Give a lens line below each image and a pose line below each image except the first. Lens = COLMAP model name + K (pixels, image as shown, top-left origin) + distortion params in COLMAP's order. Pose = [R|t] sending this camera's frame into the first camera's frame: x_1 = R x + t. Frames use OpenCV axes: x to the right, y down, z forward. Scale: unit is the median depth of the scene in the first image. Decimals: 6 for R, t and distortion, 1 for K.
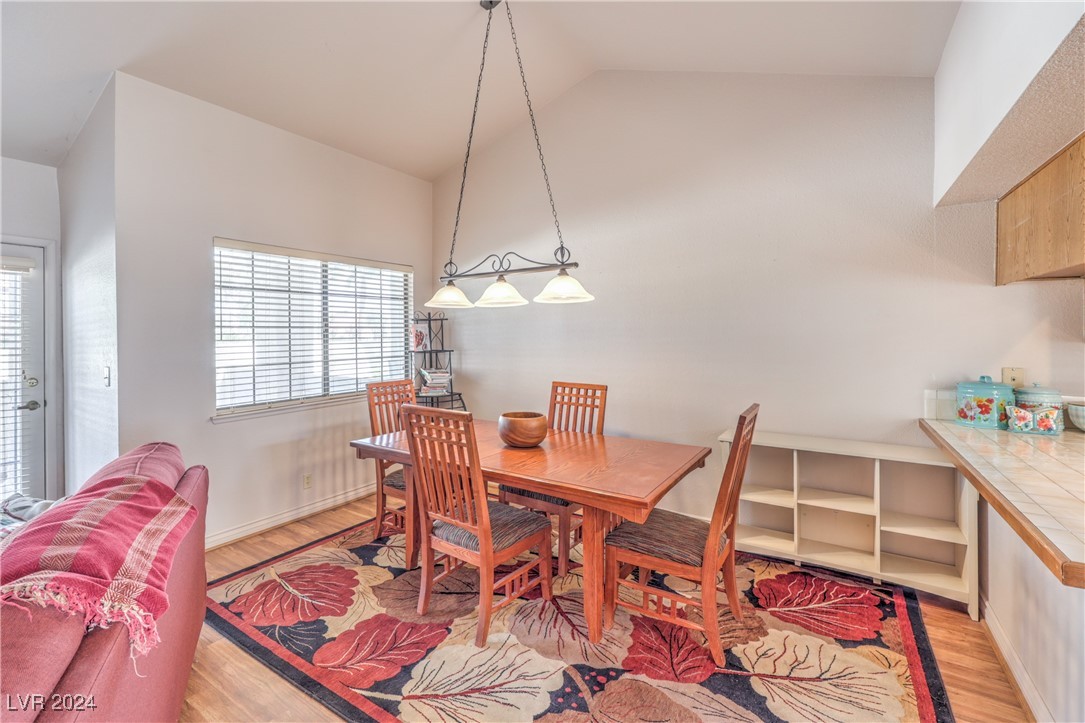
lens RADIAL K [[469.4, 0, 542.5], [0, 469.4, 361.5], [0, 0, 1]] dist [-0.000271, -0.000071]
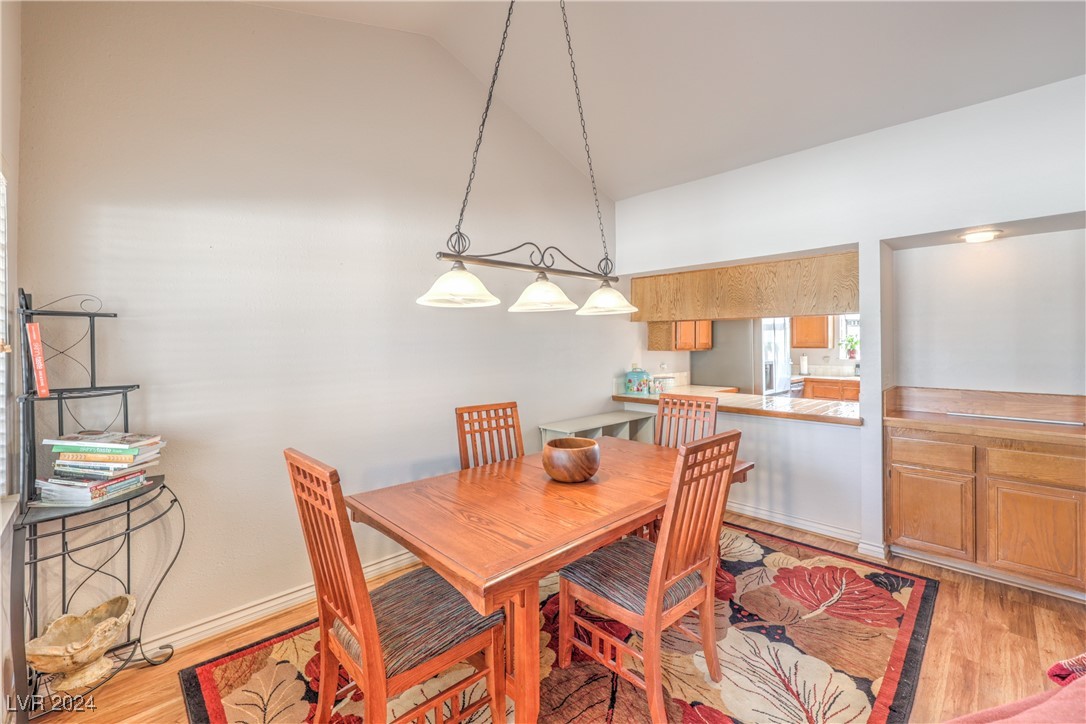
lens RADIAL K [[432.8, 0, 547.1], [0, 432.8, 355.9], [0, 0, 1]] dist [-0.001001, 0.000006]
pose [[0.248198, -0.020642, 0.968489, -0.863930], [0.065817, 0.997822, 0.004400, -0.050895], [-0.966471, 0.062651, 0.249016, 0.896021]]
